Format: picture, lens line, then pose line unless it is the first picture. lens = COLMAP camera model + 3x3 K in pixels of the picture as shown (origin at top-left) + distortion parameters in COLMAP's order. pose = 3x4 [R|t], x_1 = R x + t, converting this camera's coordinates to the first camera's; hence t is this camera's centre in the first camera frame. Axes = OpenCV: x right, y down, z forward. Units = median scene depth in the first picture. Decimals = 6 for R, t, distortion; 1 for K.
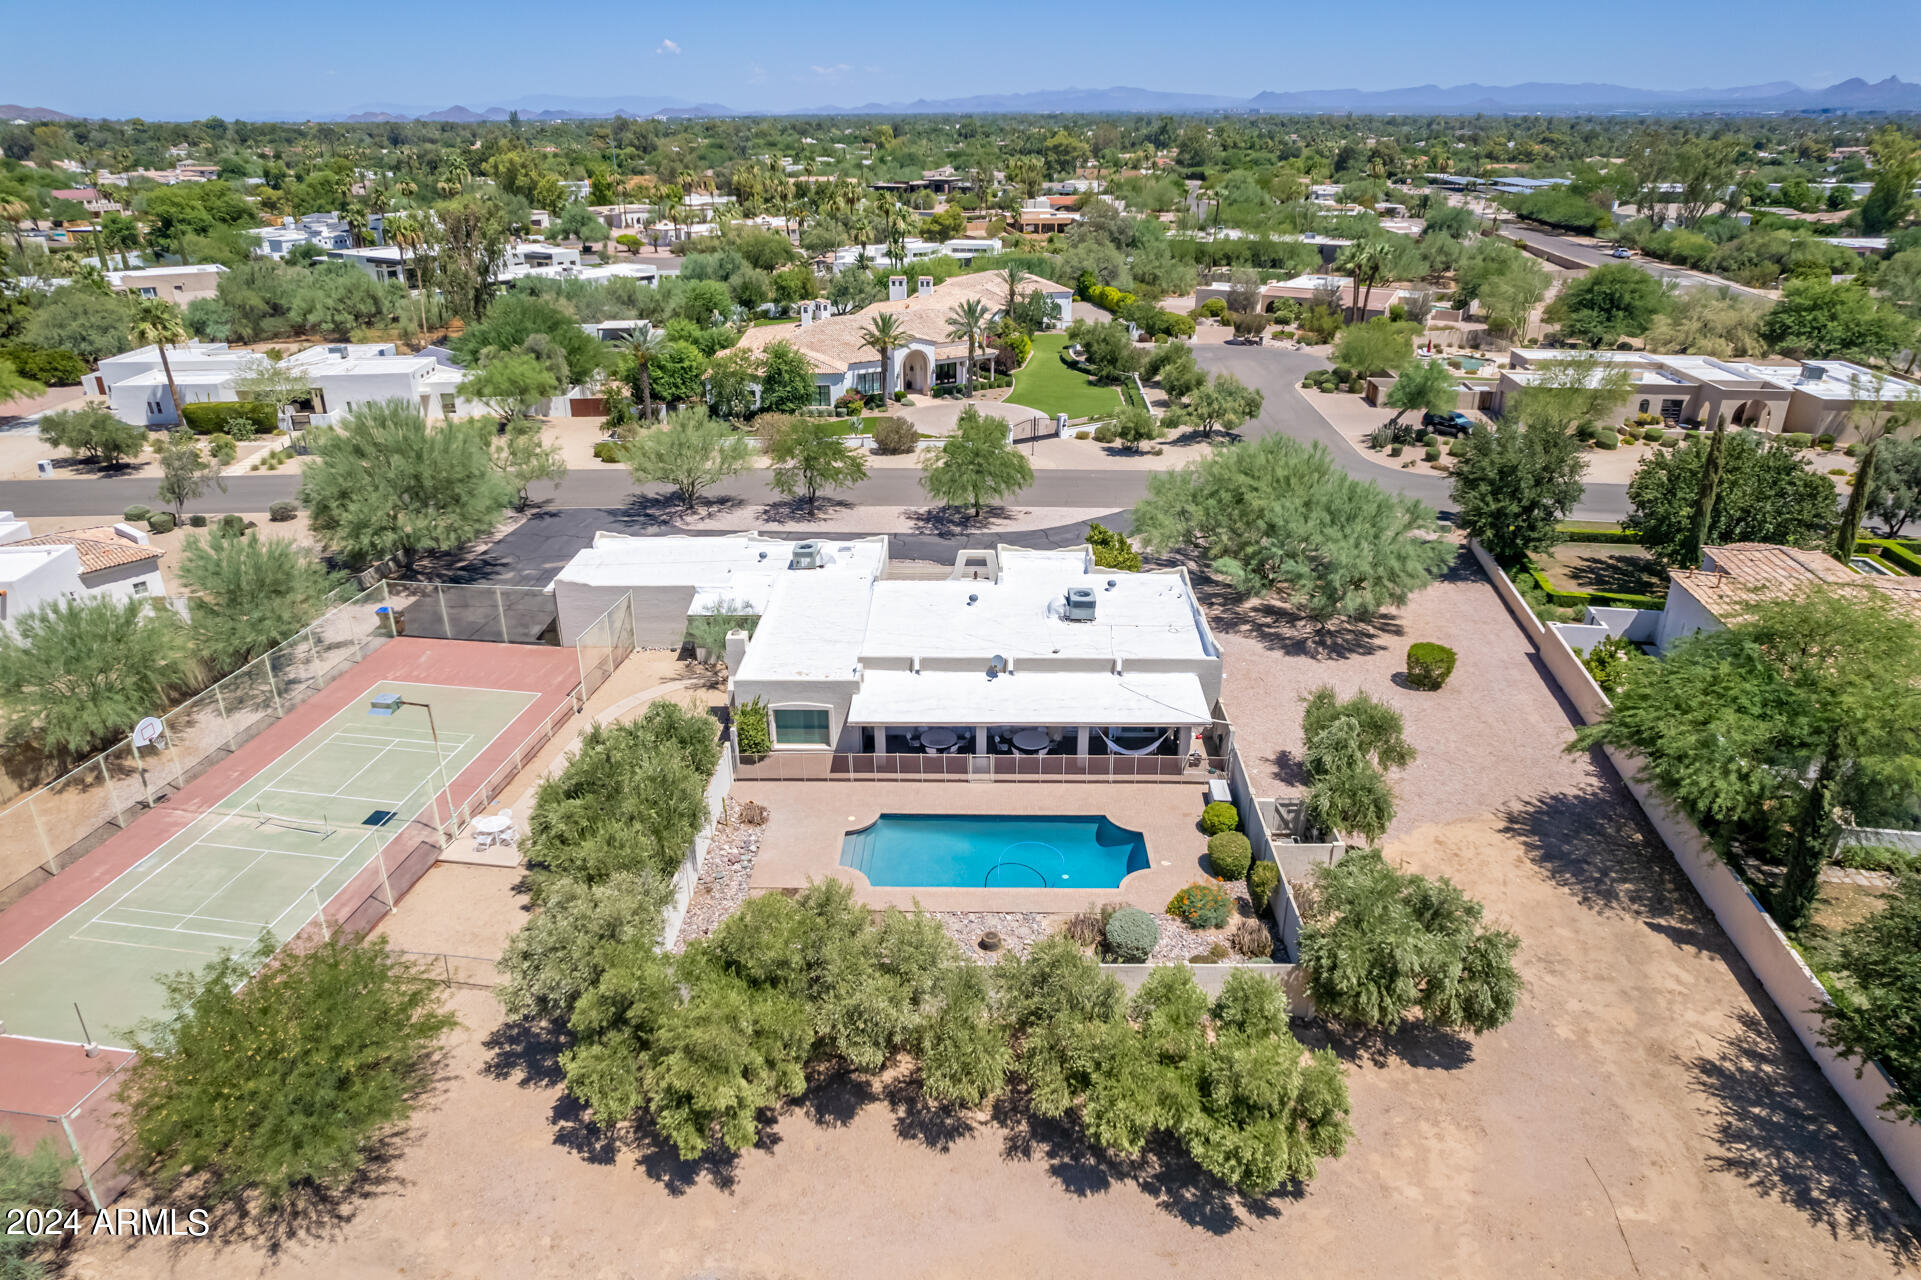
lens RADIAL K [[1226.5, 0, 960.5], [0, 1226.5, 640.0], [0, 0, 1]] dist [-0.077623, 0.073693]
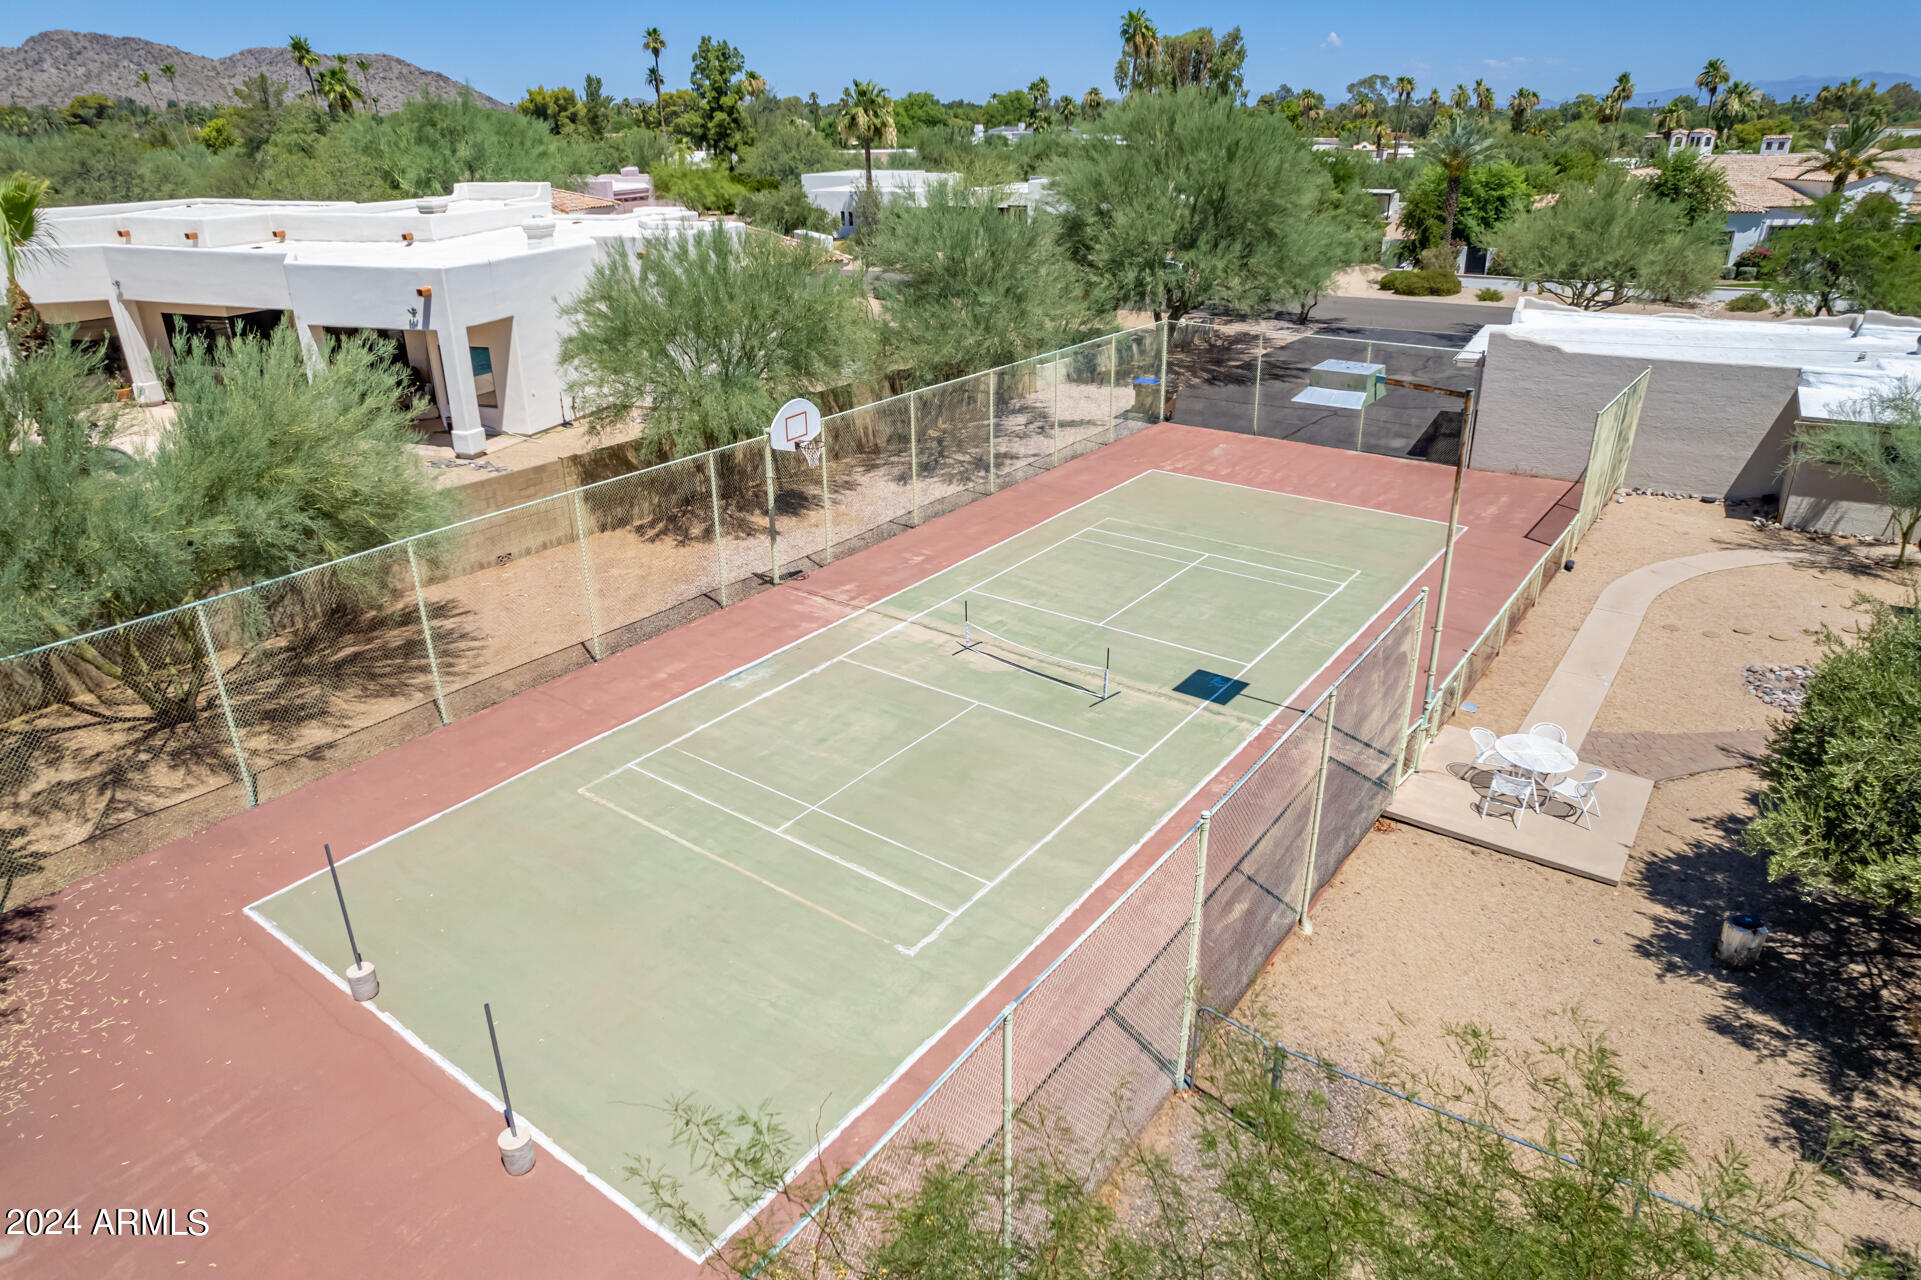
lens RADIAL K [[1226.5, 0, 960.5], [0, 1226.5, 640.0], [0, 0, 1]] dist [-0.077623, 0.073693]
pose [[0.886761, 0.179316, -0.426030, -0.269173], [-0.177770, 0.983098, 0.043767, 0.091480], [0.426677, 0.036925, 0.903650, 0.402334]]
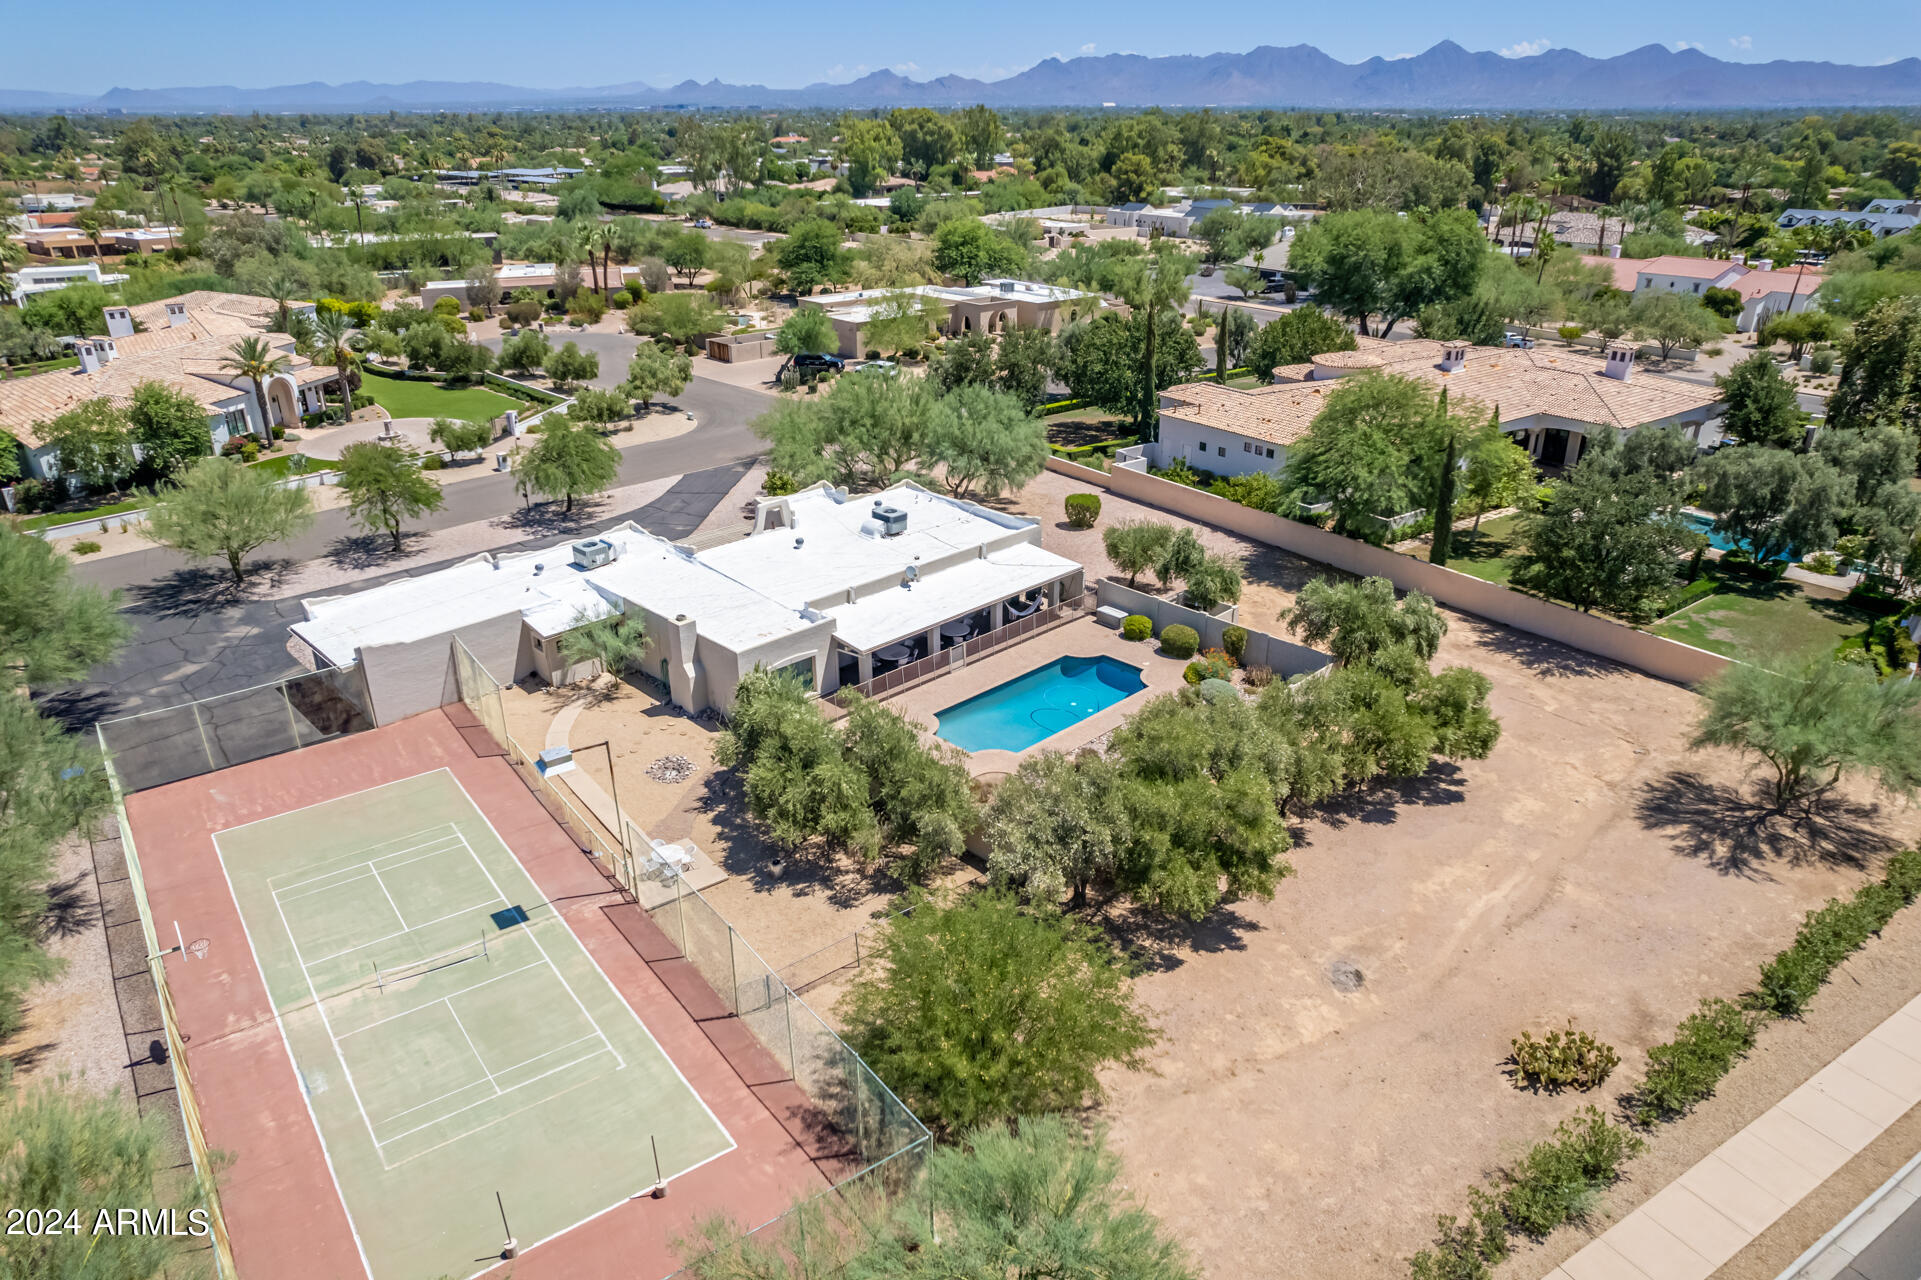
lens RADIAL K [[1226.5, 0, 960.5], [0, 1226.5, 640.0], [0, 0, 1]] dist [-0.077623, 0.073693]
pose [[0.700732, -0.288479, 0.652499, -0.539872], [0.287428, 0.951245, 0.111884, -0.027784], [-0.652962, 0.109146, 0.749485, 0.106899]]
